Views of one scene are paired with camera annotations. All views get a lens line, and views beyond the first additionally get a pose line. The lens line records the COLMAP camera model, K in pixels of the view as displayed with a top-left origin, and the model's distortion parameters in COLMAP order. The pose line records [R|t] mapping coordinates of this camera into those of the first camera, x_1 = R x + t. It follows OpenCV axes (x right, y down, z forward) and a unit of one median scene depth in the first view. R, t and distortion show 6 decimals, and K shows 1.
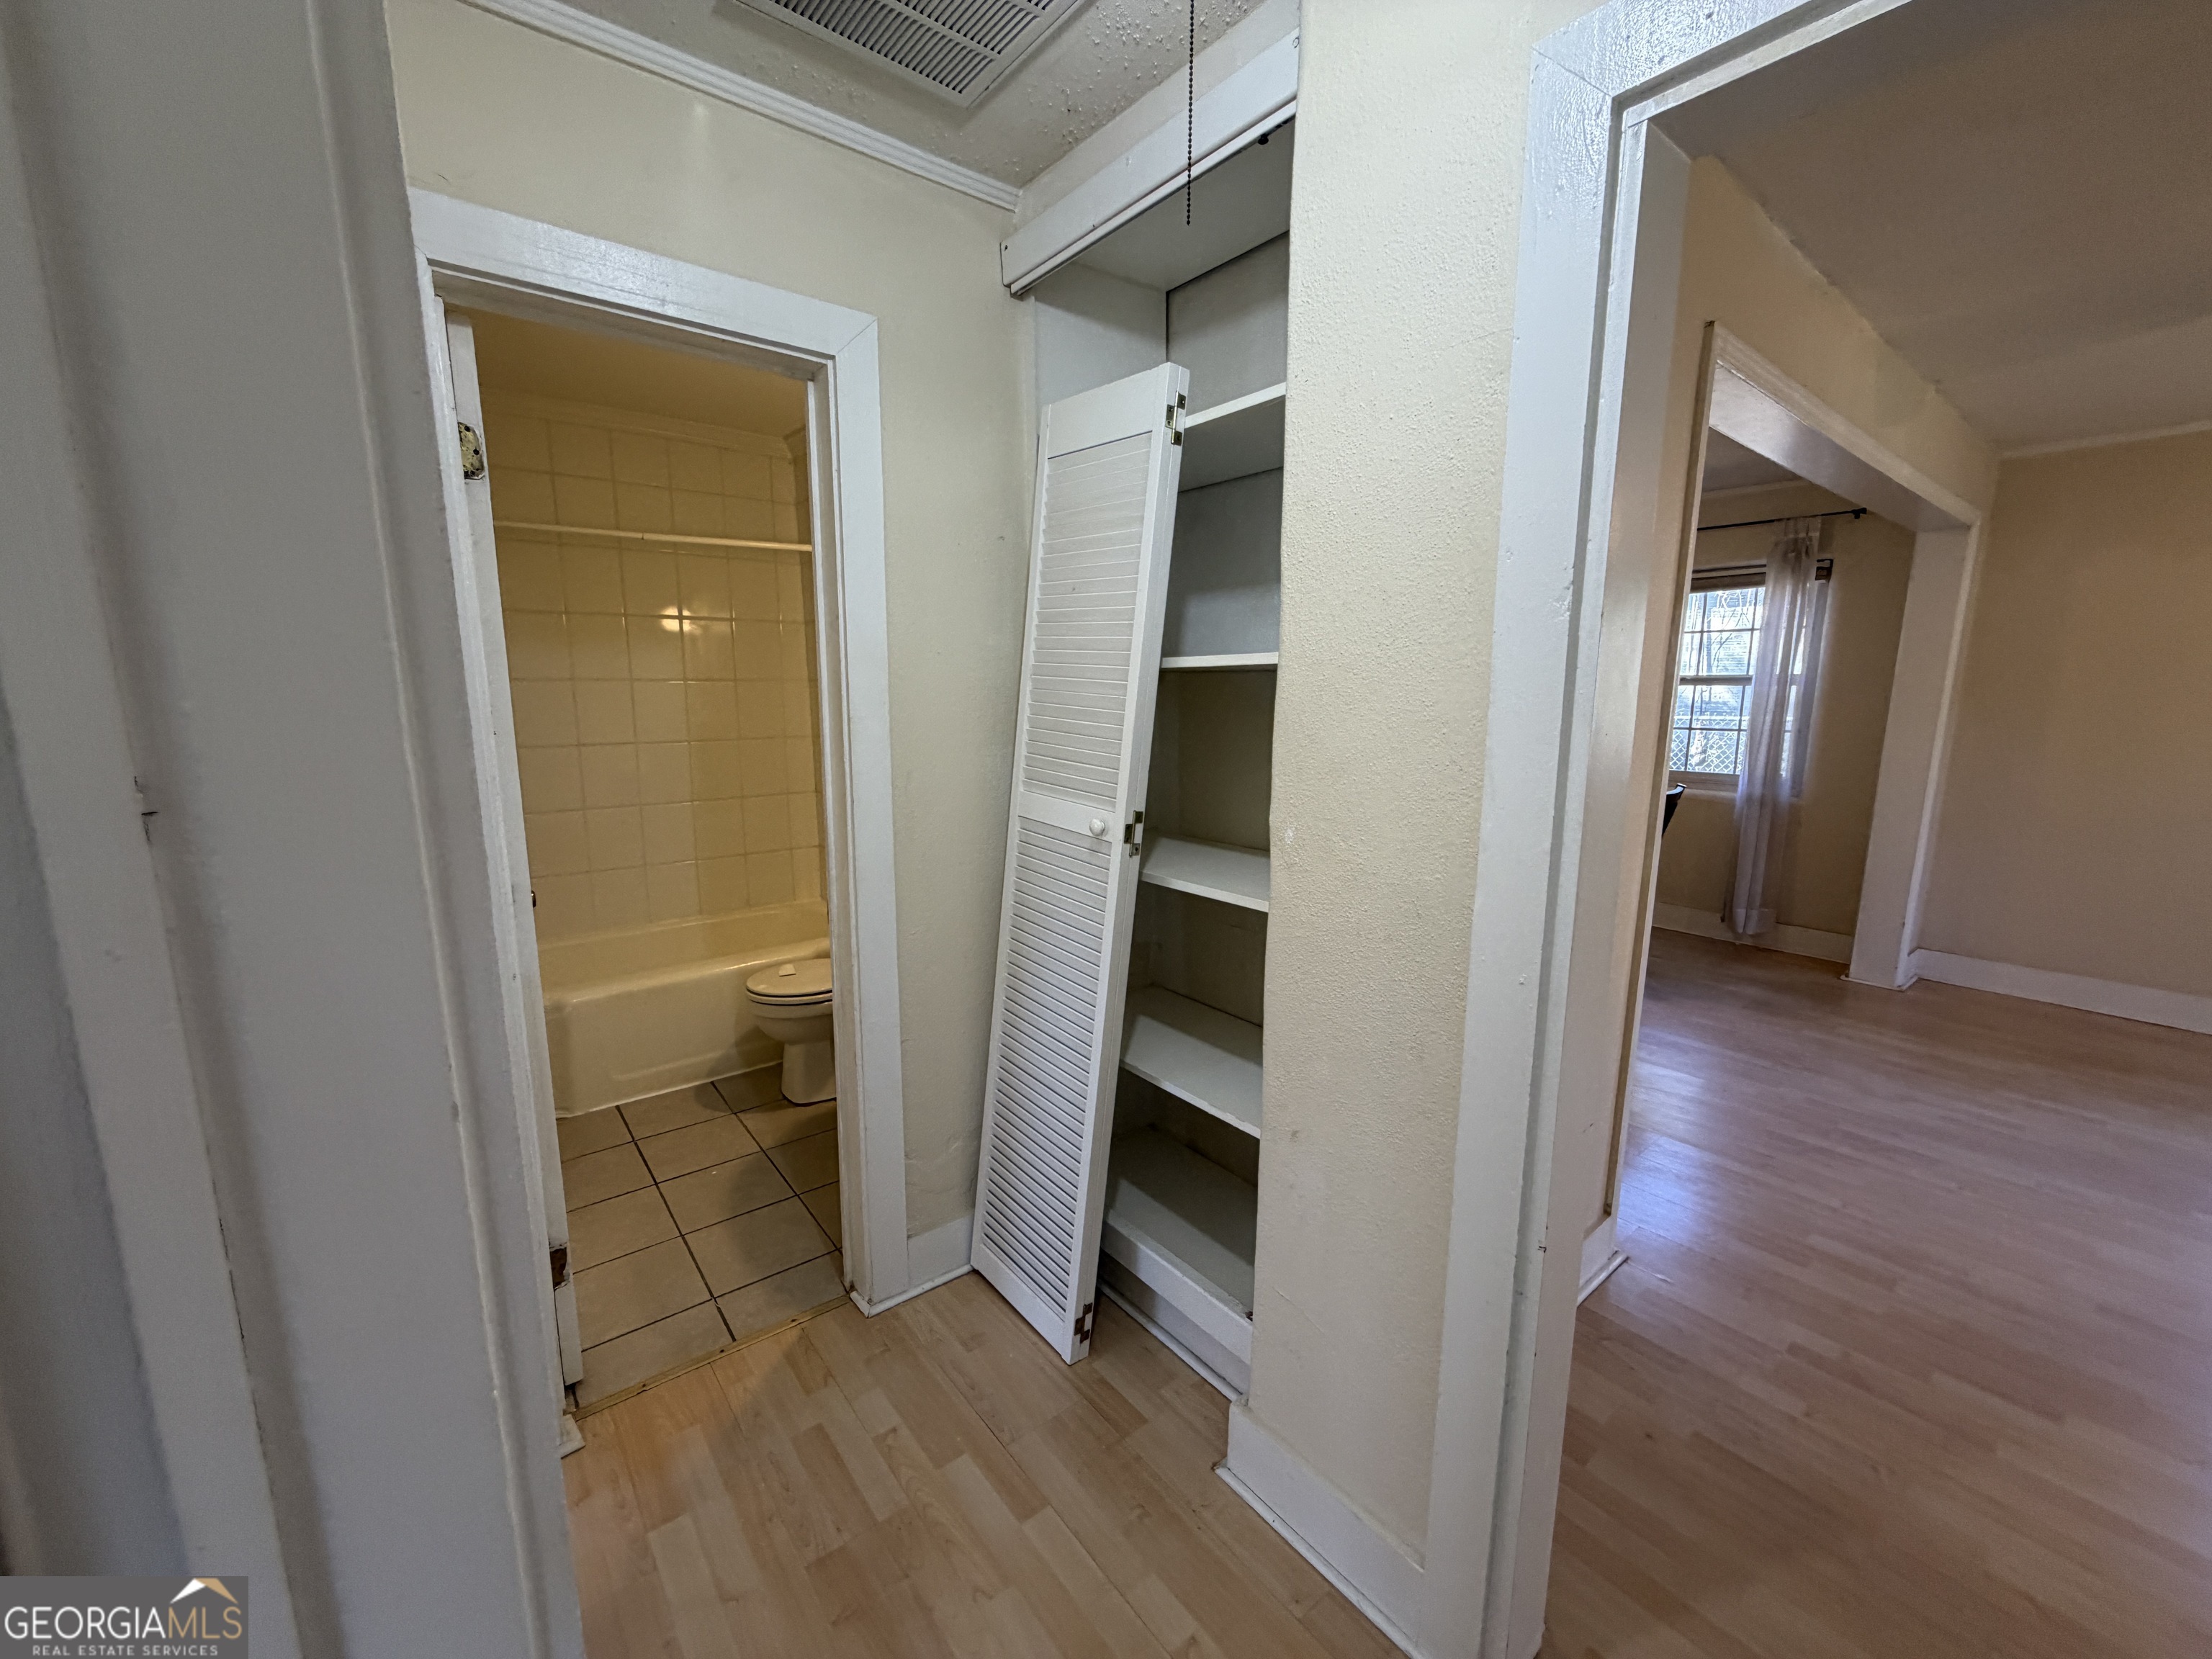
lens RADIAL K [[879.6, 0, 1106.0], [0, 879.6, 829.5], [0, 0, 1]] dist [-0.001613, 0.000625]
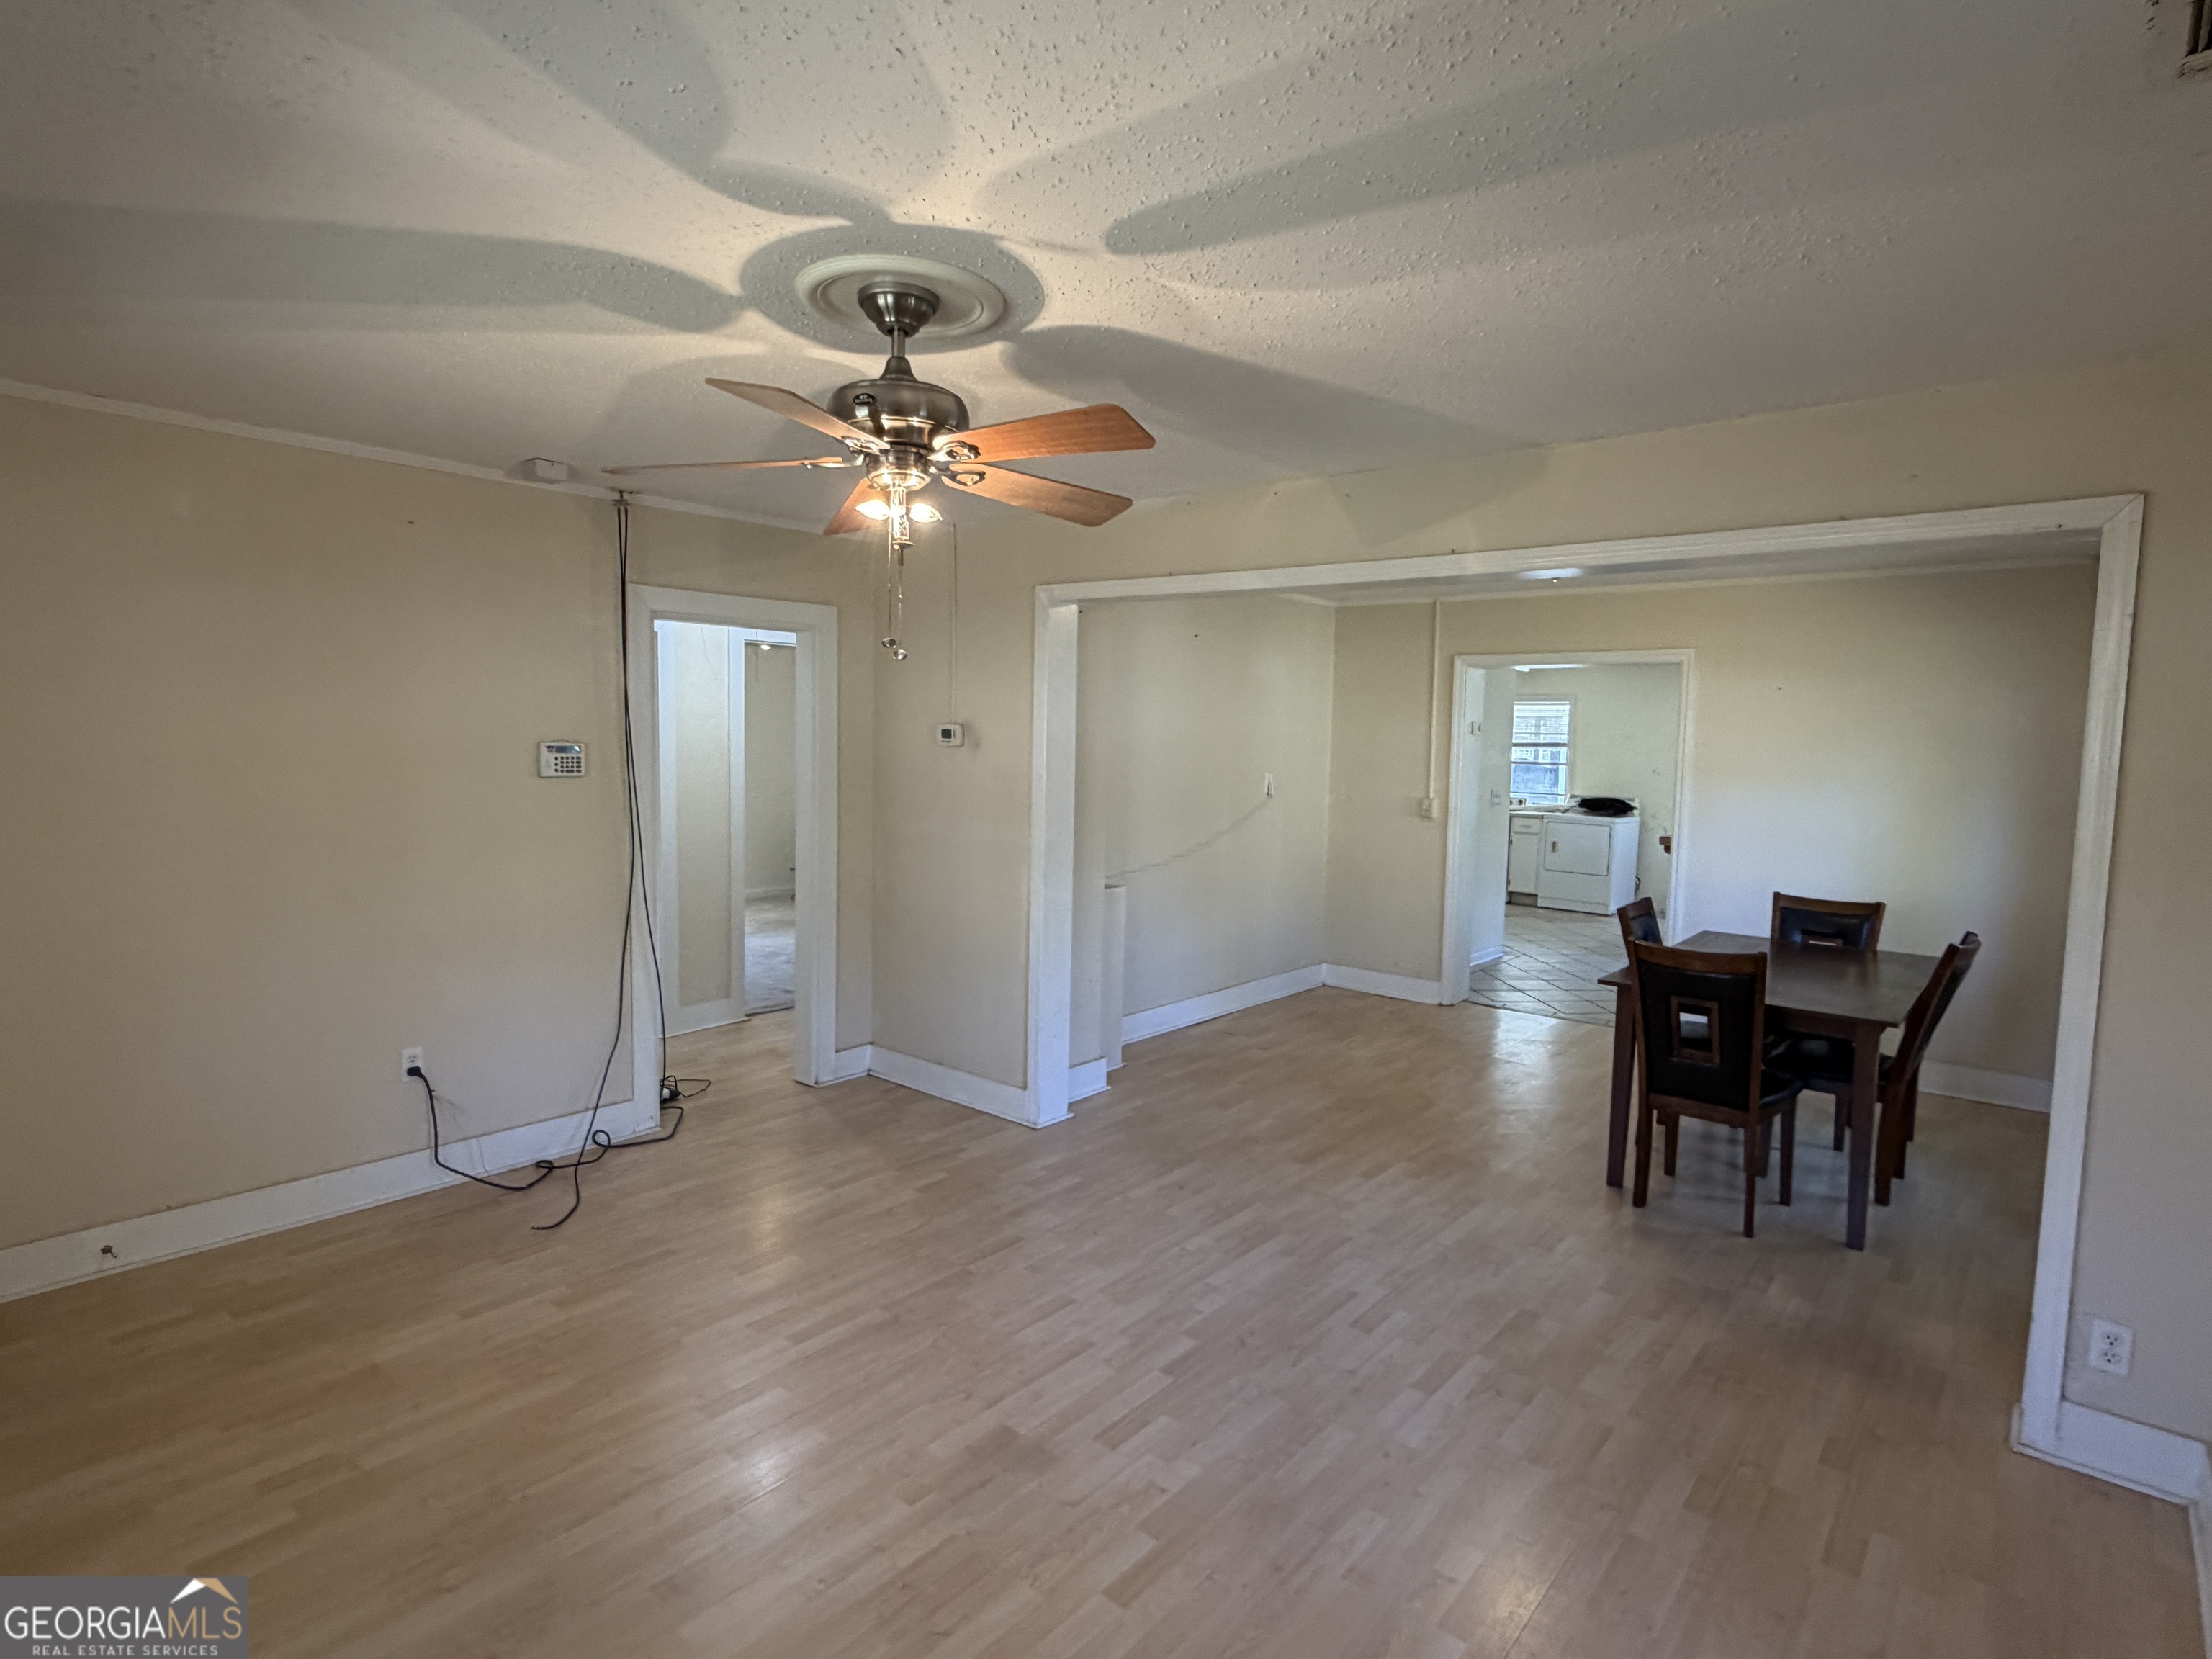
lens RADIAL K [[1147.2, 0, 1106.0], [0, 1147.2, 829.5], [0, 0, 1]] dist [-0.000364, 0.000151]
pose [[0.195515, 0.084661, -0.977040, 1.678273], [-0.187673, 0.981084, 0.047456, -0.109857], [0.962576, 0.174086, 0.207705, 0.381106]]
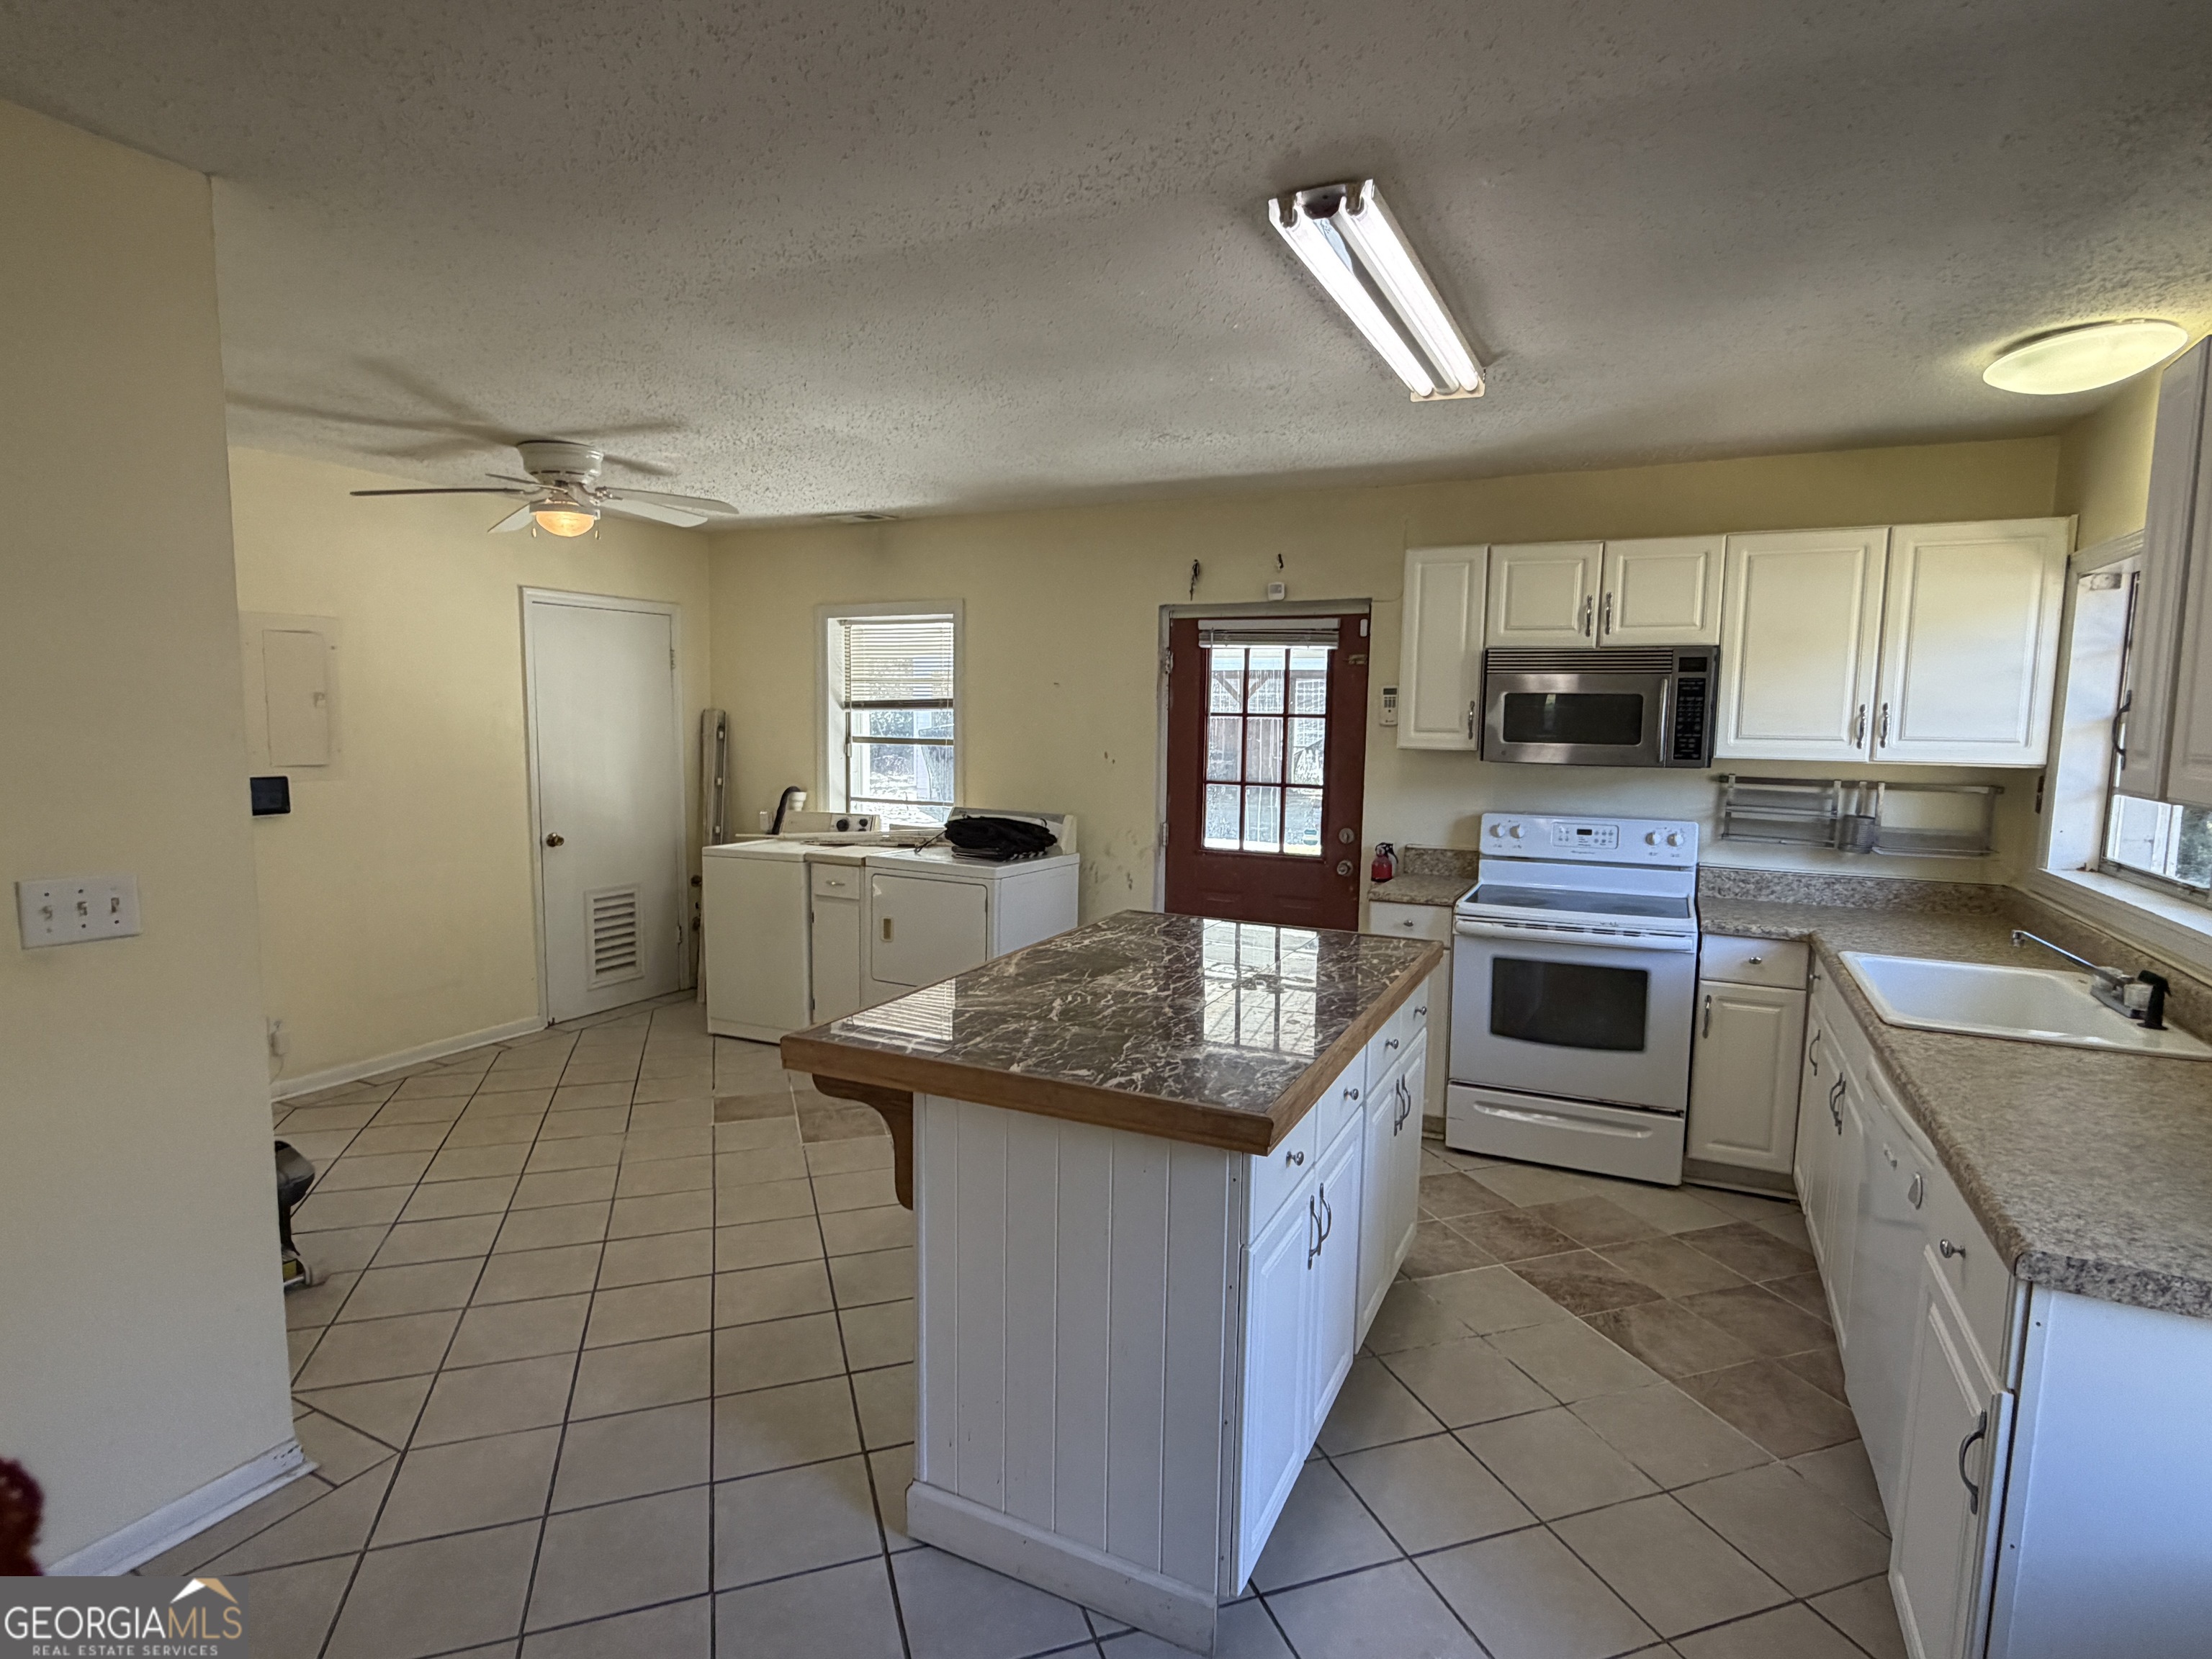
lens RADIAL K [[1148.5, 0, 1106.0], [0, 1148.5, 829.5], [0, 0, 1]] dist [-0.000643, 0.000121]
pose [[0.423312, 0.097357, -0.900738, 0.186968], [-0.166690, 0.985606, 0.028192, -0.356621], [0.890518, 0.138210, 0.433447, 1.872672]]
